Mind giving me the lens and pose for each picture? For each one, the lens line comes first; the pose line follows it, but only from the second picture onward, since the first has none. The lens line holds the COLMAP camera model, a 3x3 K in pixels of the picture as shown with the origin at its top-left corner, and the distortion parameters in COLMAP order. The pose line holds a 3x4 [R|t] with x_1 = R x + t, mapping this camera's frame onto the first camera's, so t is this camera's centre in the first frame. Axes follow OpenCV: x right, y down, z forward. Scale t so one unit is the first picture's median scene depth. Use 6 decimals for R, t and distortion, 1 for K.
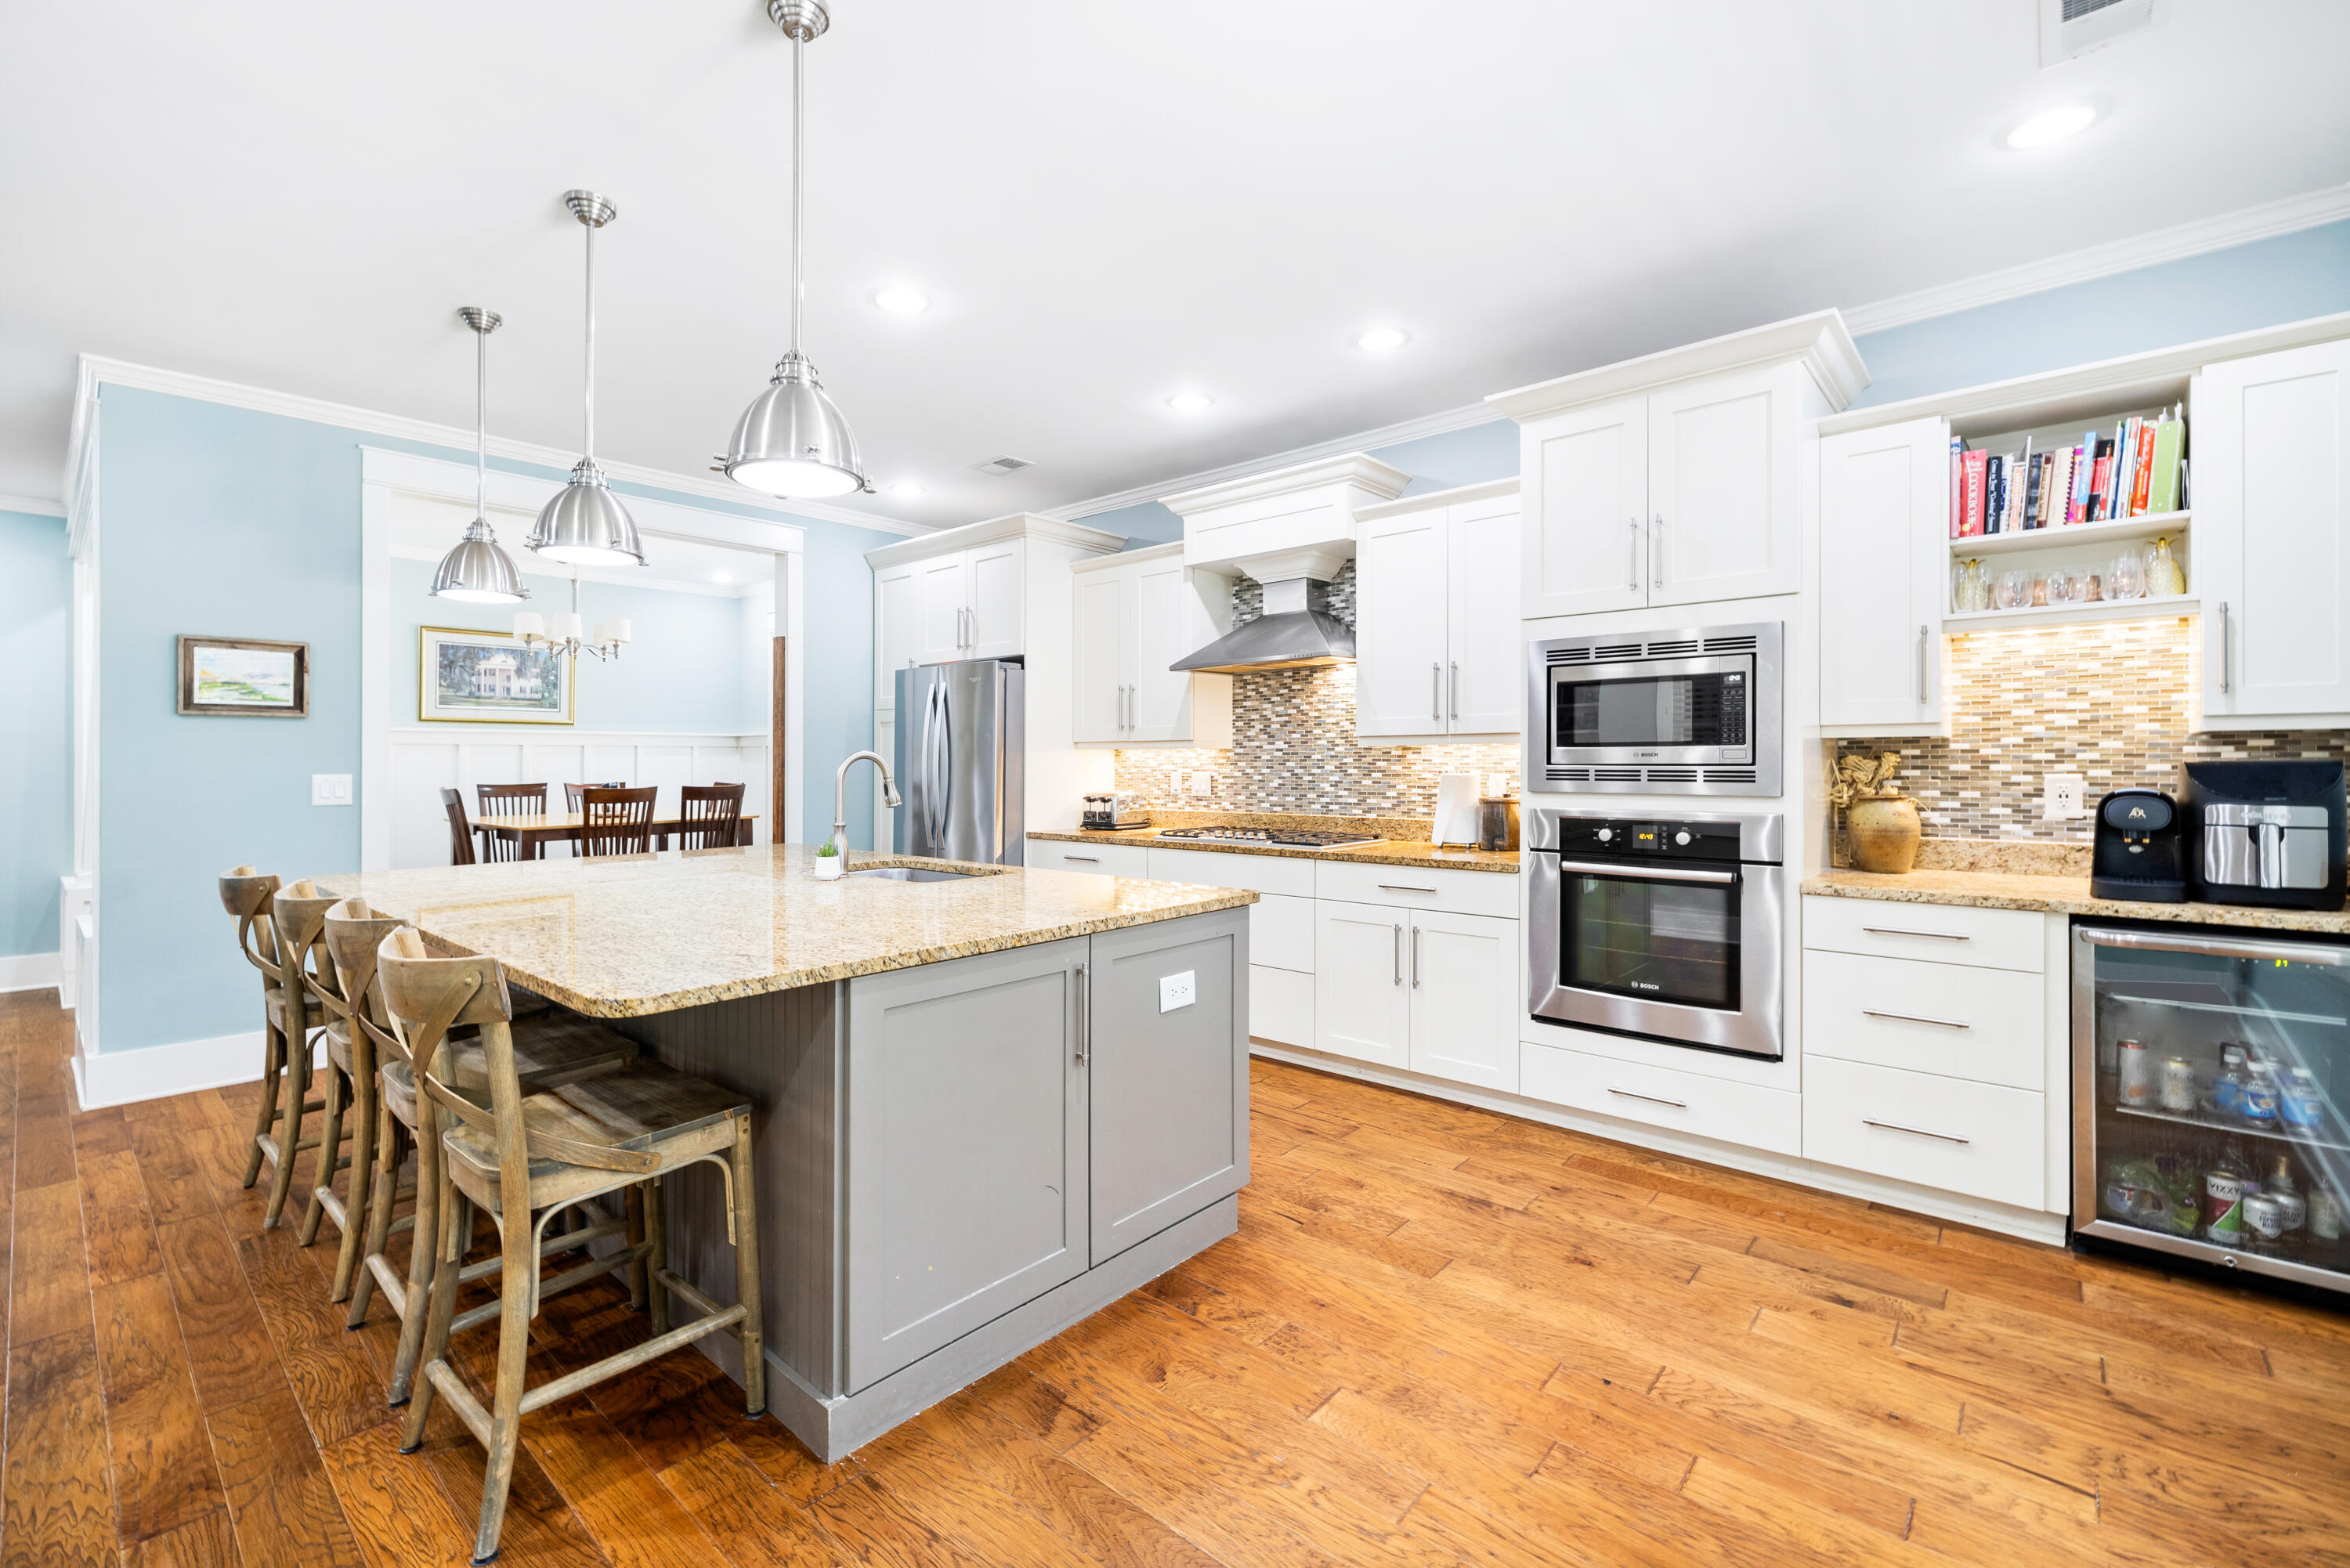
lens RADIAL K [[1003.6, 0, 1172.0], [0, 1003.6, 760.0], [0, 0, 1]] dist [-0.000388, -0.000121]
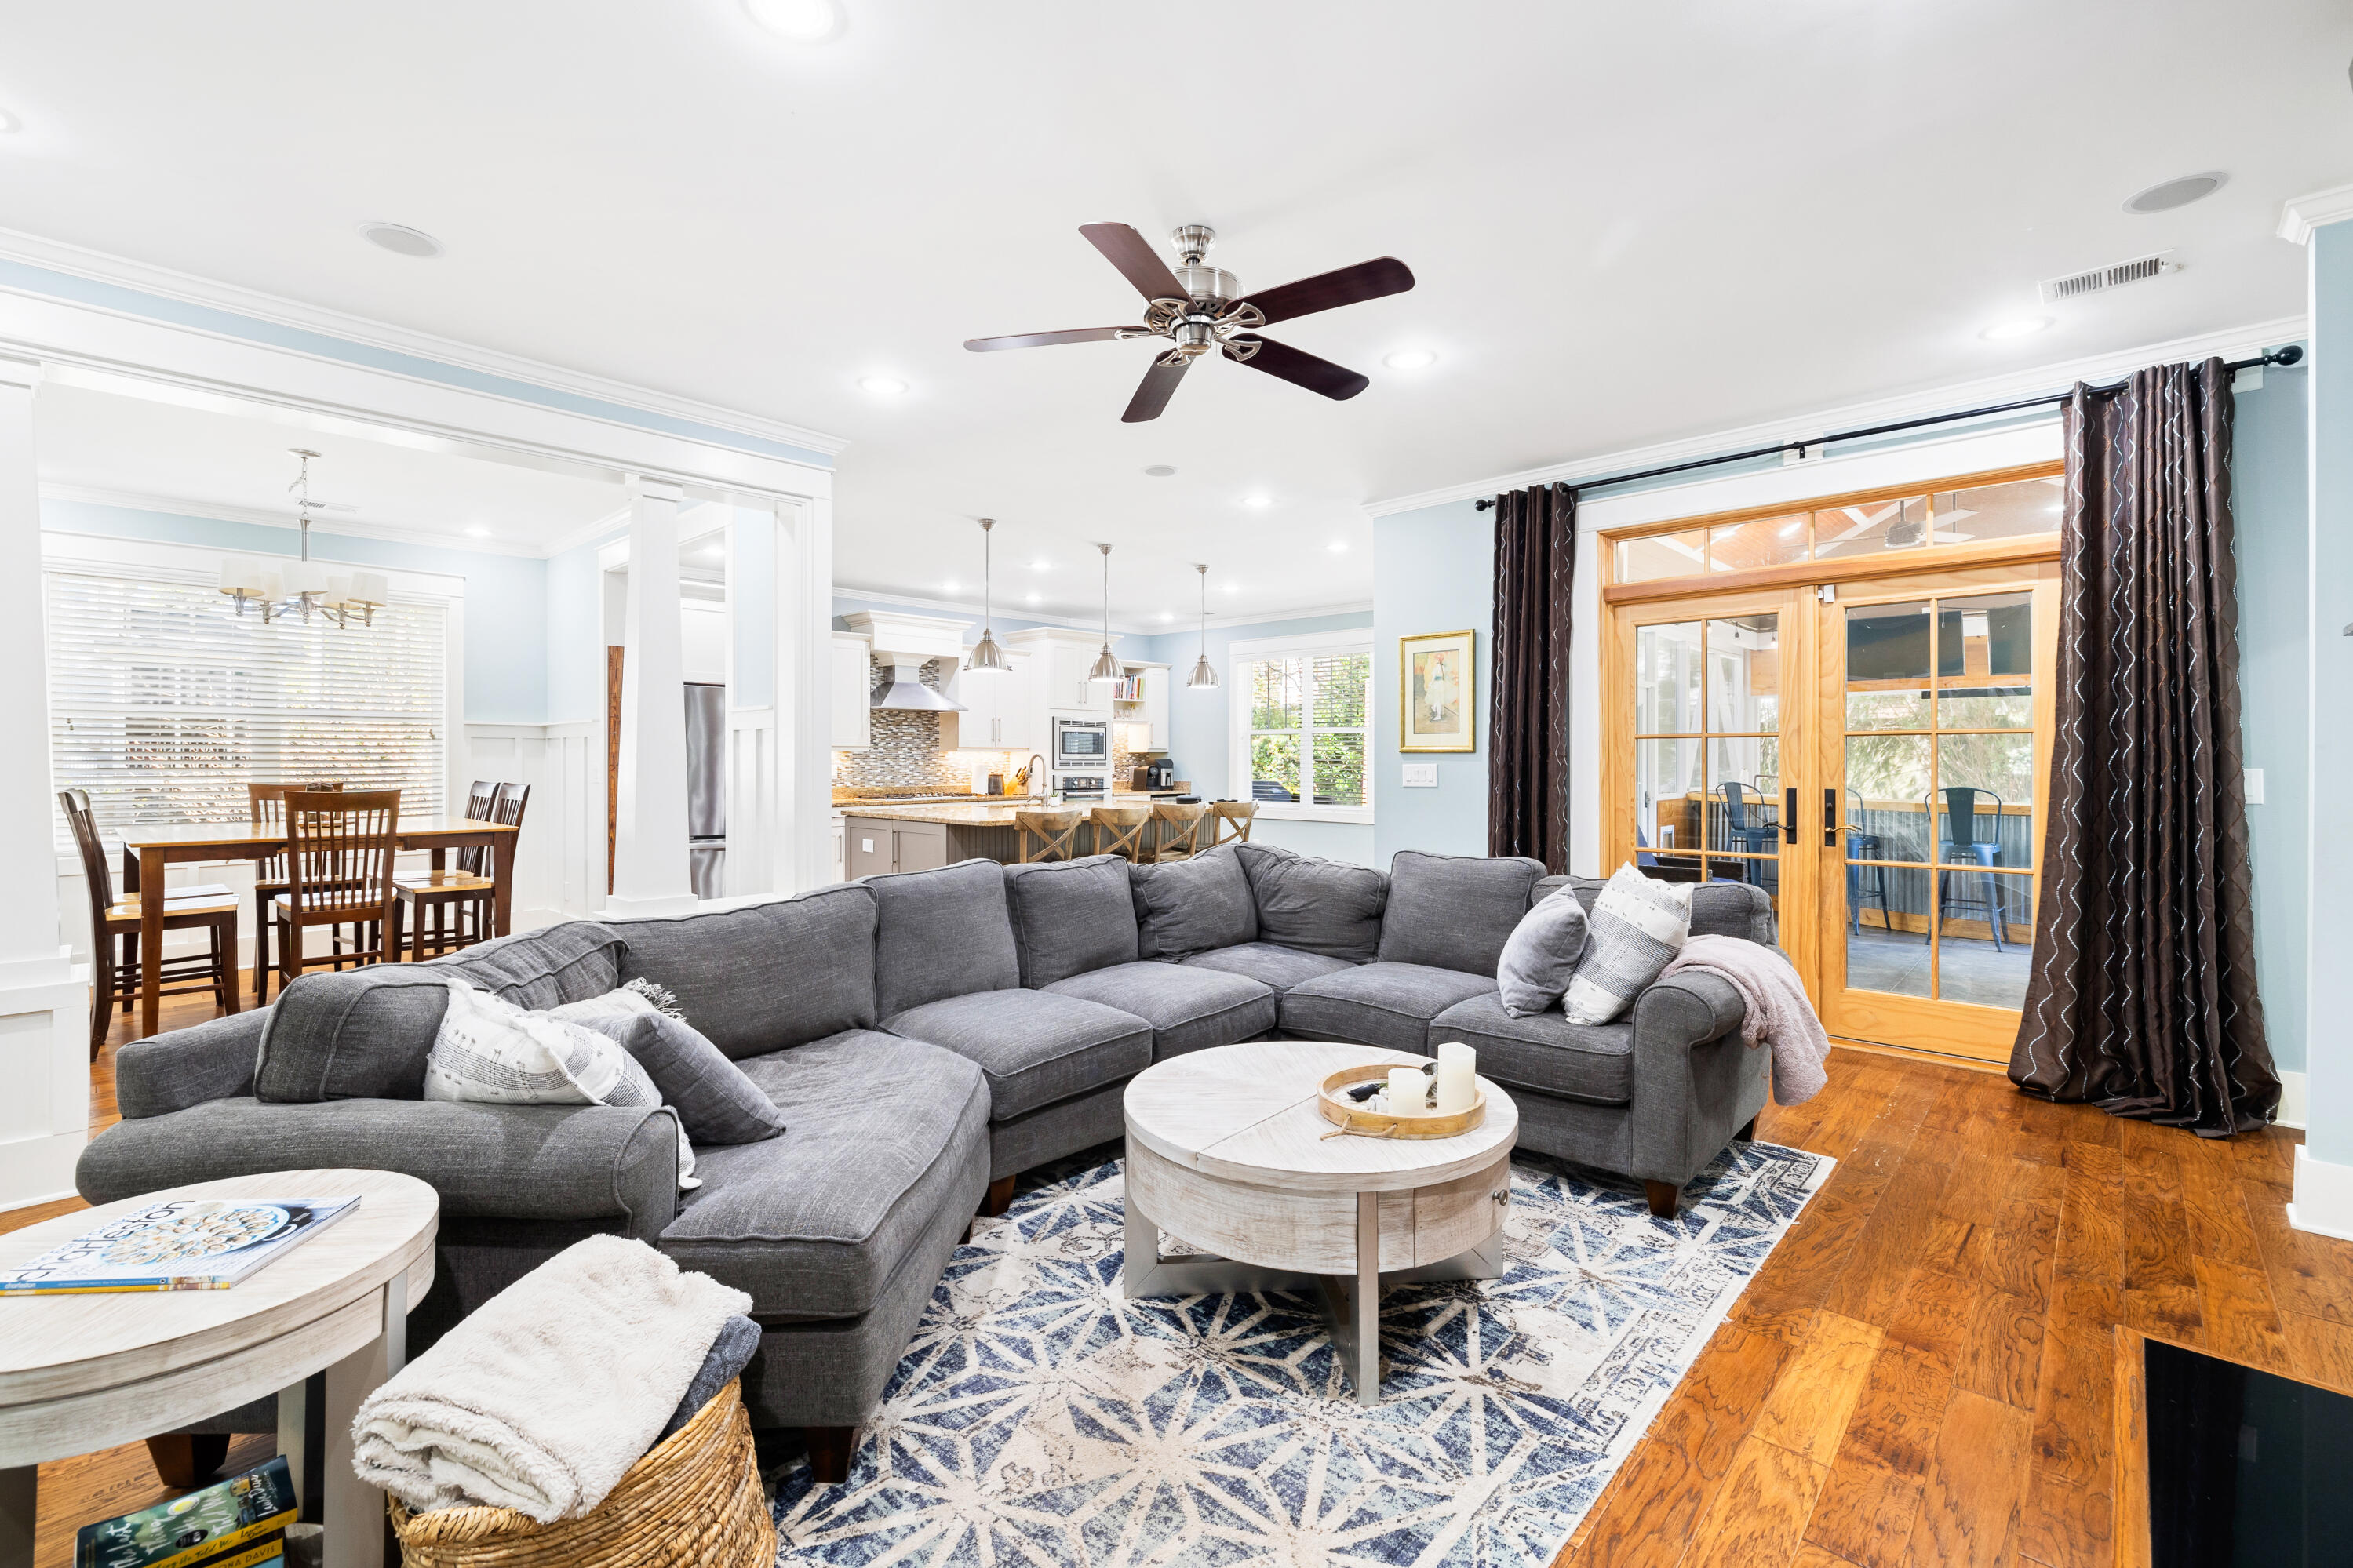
lens RADIAL K [[1004.8, 0, 1173.5], [0, 1004.8, 760.0], [0, 0, 1]] dist [-0.000388, -0.000121]
pose [[0.035352, 0.001710, 0.999373, -2.030012], [-0.000508, 0.999998, -0.001693, 0.007519], [-0.999375, -0.000448, 0.035353, 0.455044]]
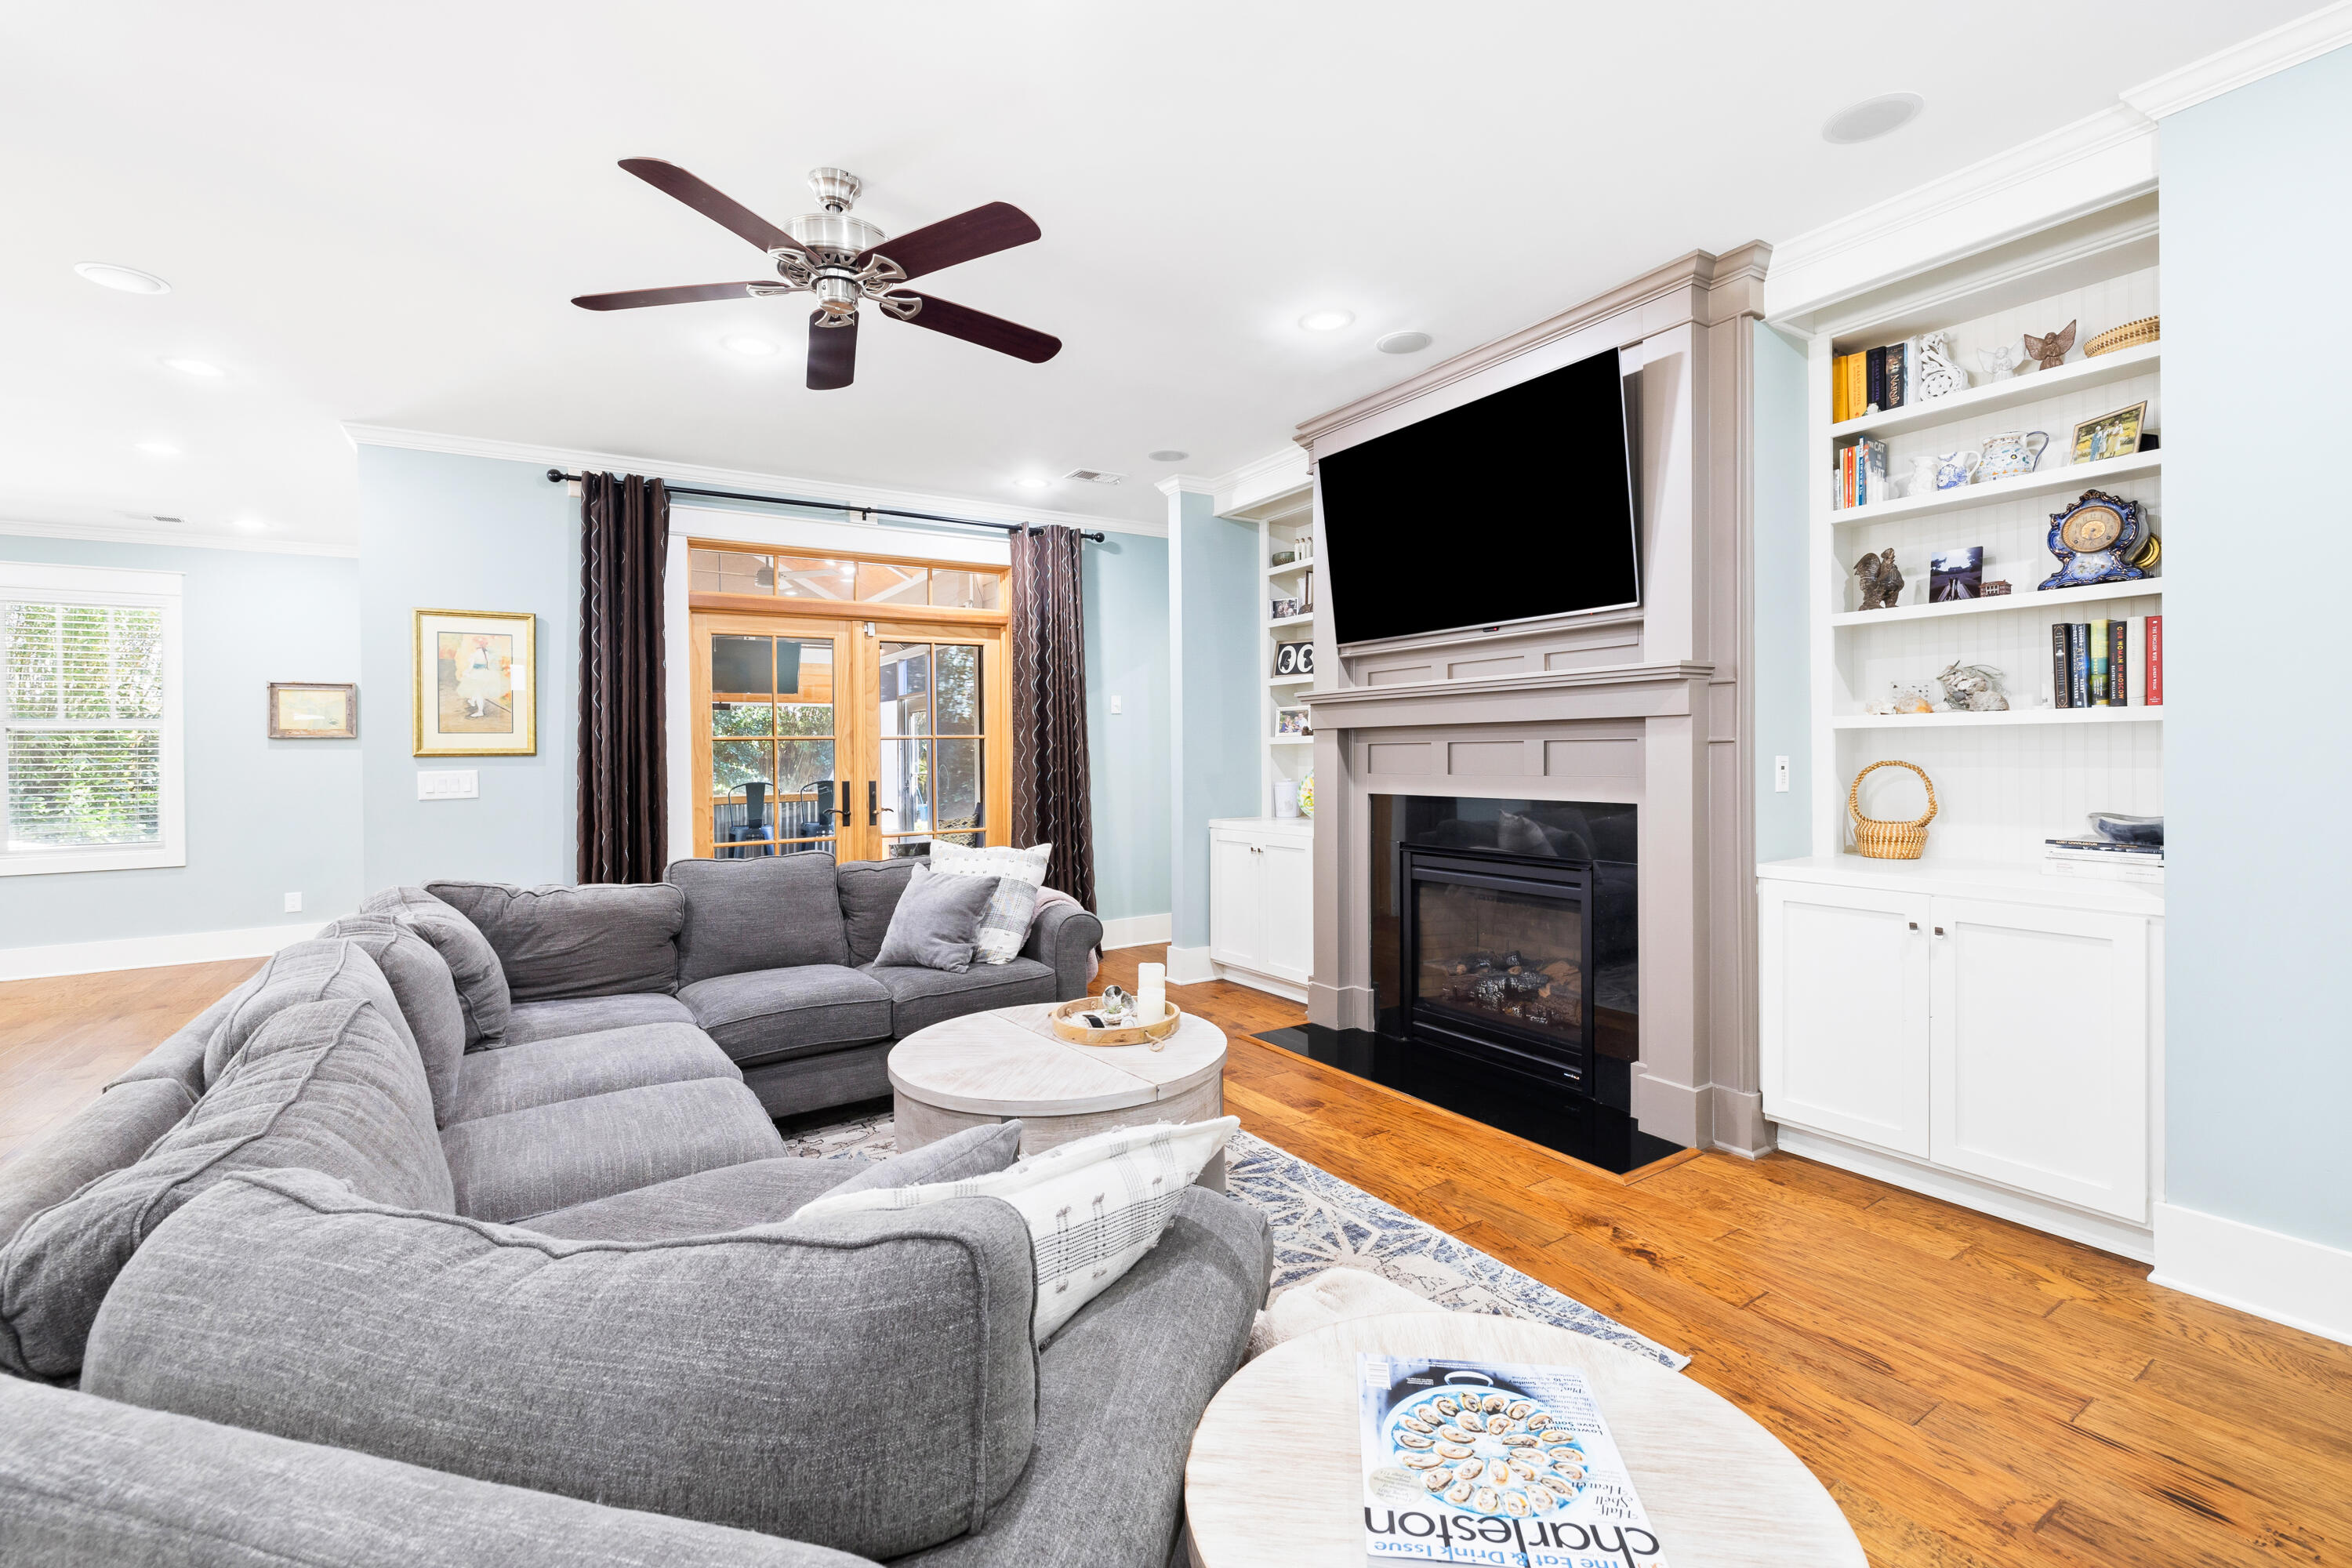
lens RADIAL K [[1004.5, 0, 1173.0], [0, 1004.5, 760.0], [0, 0, 1]] dist [-0.000388, -0.000121]
pose [[-0.959328, 0.016825, 0.281790, -1.726599], [0.019254, 0.999798, 0.005851, 0.007745], [-0.281635, 0.011039, -0.959458, 0.990676]]
